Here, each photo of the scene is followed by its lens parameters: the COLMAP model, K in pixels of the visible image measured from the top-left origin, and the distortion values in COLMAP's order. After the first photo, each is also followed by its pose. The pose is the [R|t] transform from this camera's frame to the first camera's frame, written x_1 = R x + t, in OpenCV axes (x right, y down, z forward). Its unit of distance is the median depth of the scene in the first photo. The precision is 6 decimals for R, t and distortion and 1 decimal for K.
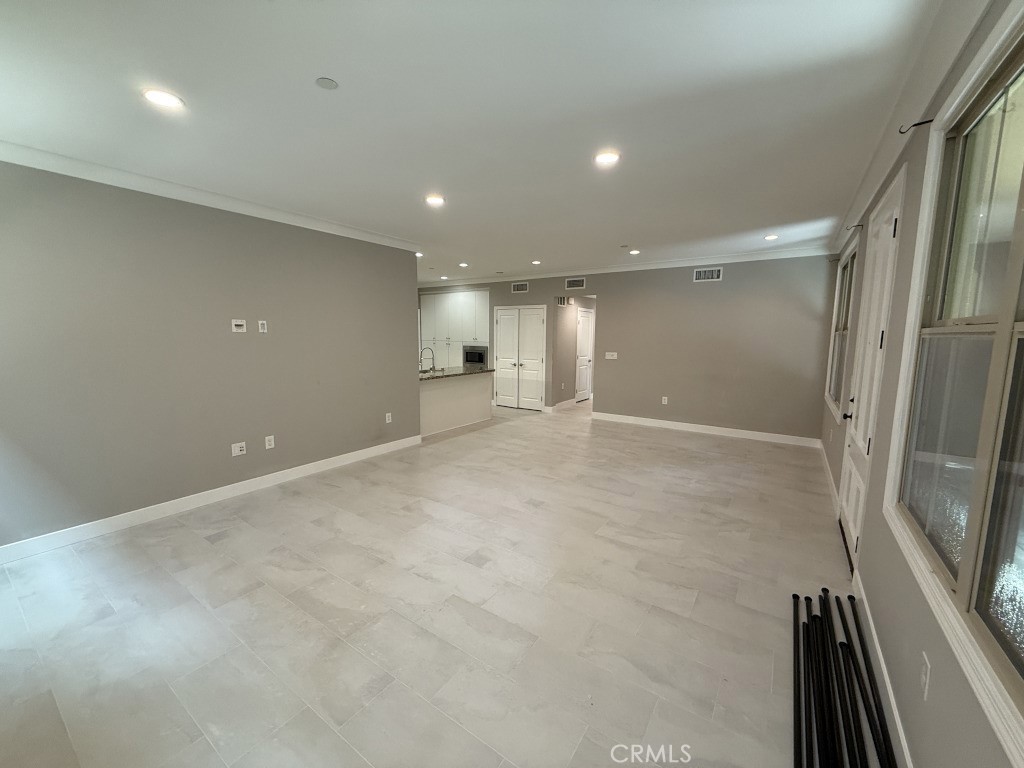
lens RADIAL K [[407.7, 0, 509.2], [0, 407.7, 382.9], [0, 0, 1]] dist [-0.000602, -0.000799]
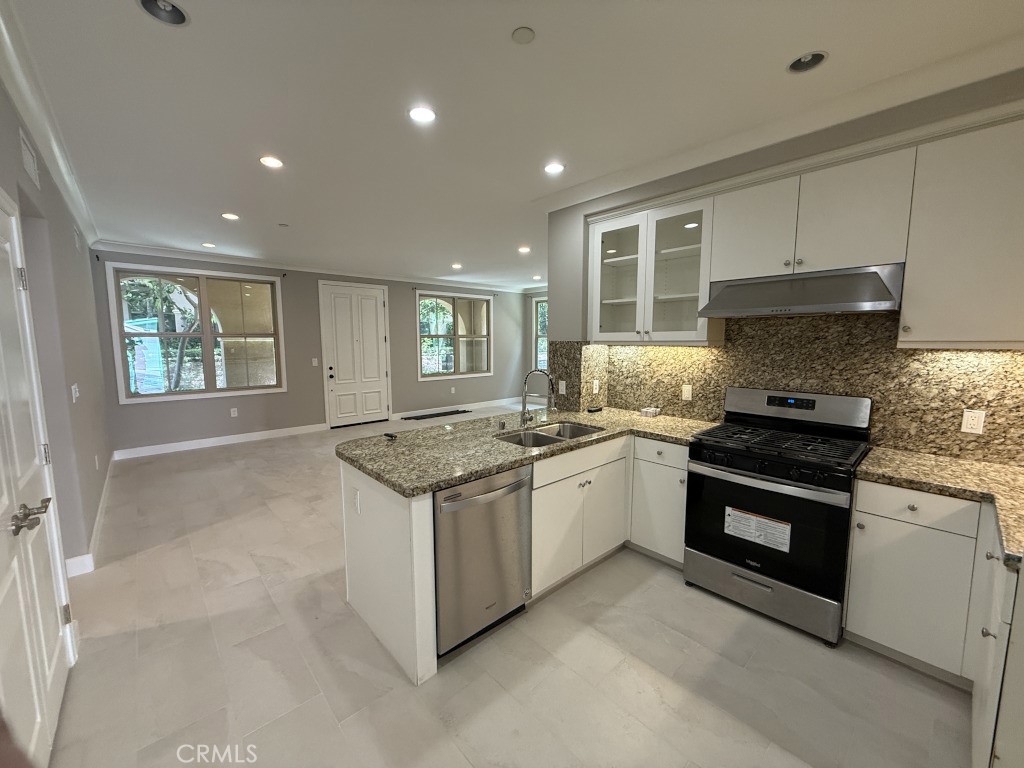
lens RADIAL K [[407.7, 0, 508.7], [0, 407.7, 388.4], [0, 0, 1]] dist [-0.000602, -0.000799]
pose [[-0.973412, -0.032100, 0.226801, -0.378040], [0.023283, 0.971138, 0.237378, -0.238279], [-0.227875, 0.236347, -0.944570, 1.981097]]
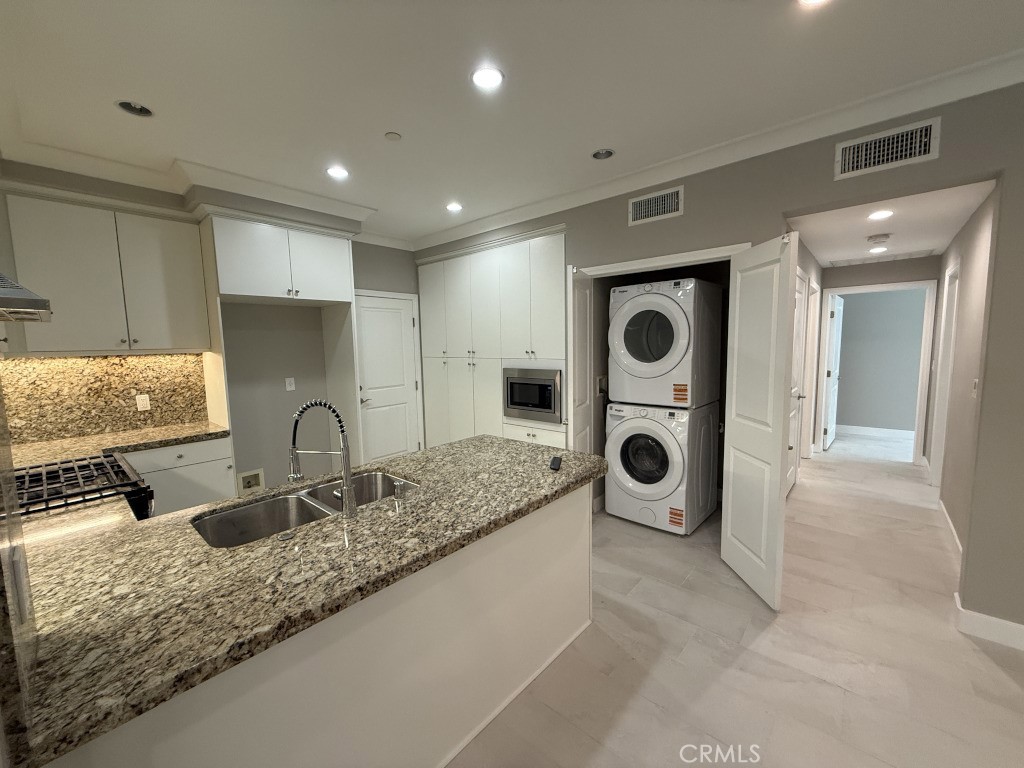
lens RADIAL K [[407.7, 0, 507.8], [0, 407.7, 383.5], [0, 0, 1]] dist [-0.000602, -0.000799]
pose [[0.991688, -0.014608, -0.127832, -0.102604], [0.011653, 0.999648, -0.023838, -0.125796], [0.128135, 0.022150, 0.991509, 1.110607]]
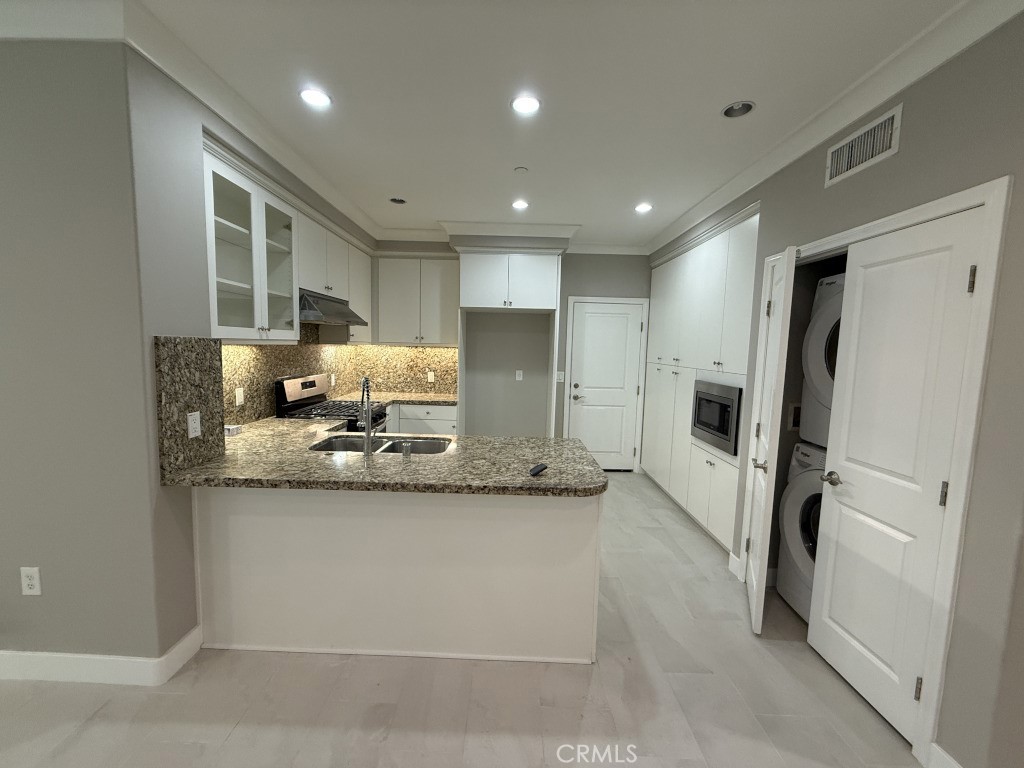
lens RADIAL K [[407.7, 0, 508.4], [0, 407.7, 383.2], [0, 0, 1]] dist [-0.000602, -0.000799]
pose [[0.562059, 0.083924, -0.822828, 0.204014], [-0.123452, 0.992207, 0.016872, -0.143717], [0.817832, 0.092096, 0.568040, 1.261302]]
